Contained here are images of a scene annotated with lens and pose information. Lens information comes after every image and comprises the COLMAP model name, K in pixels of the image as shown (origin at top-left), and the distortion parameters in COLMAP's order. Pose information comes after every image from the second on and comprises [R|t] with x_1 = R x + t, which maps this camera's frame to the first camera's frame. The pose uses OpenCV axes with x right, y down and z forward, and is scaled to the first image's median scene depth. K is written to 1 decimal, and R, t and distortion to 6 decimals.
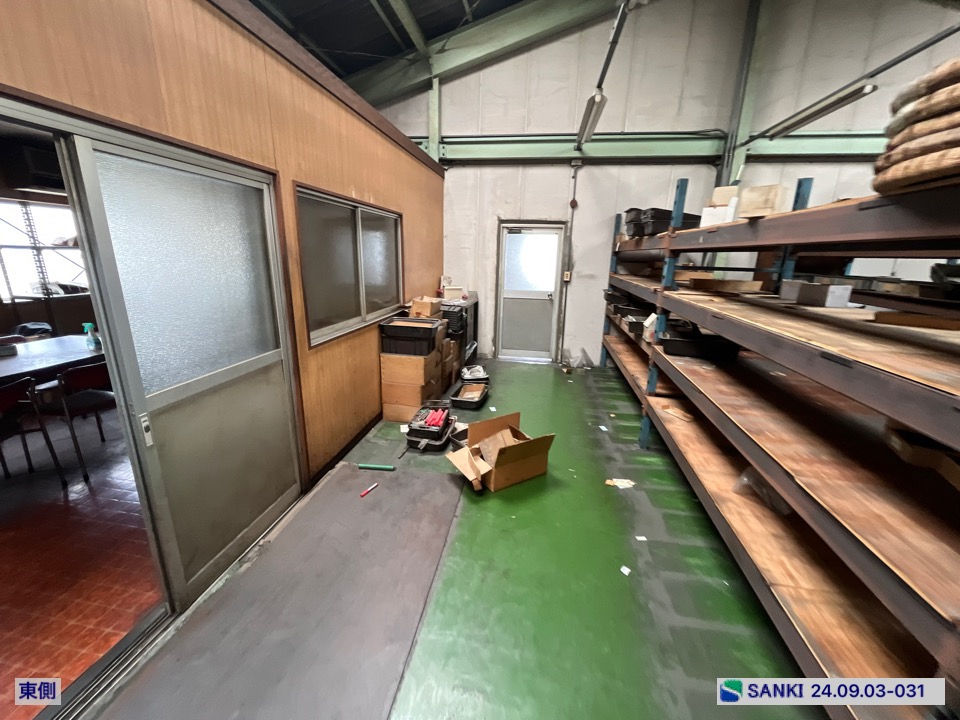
lens RADIAL K [[387.3, 0, 483.3], [0, 387.3, 360.3], [0, 0, 1]] dist [-0.002787, -0.000260]
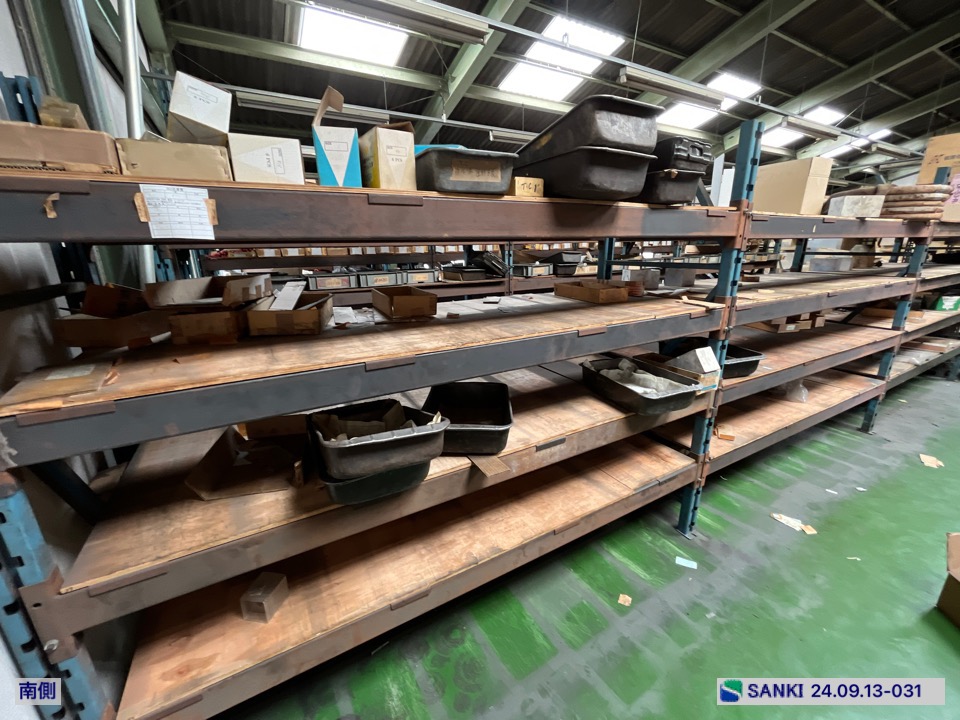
lens RADIAL K [[387.3, 0, 476.0], [0, 387.3, 350.9], [0, 0, 1]] dist [-0.002787, -0.000260]
pose [[-0.611710, -0.237355, 0.754635, 0.176773], [0.210694, 0.870589, 0.444615, -0.392285], [-0.762508, 0.430973, -0.482539, 1.336986]]
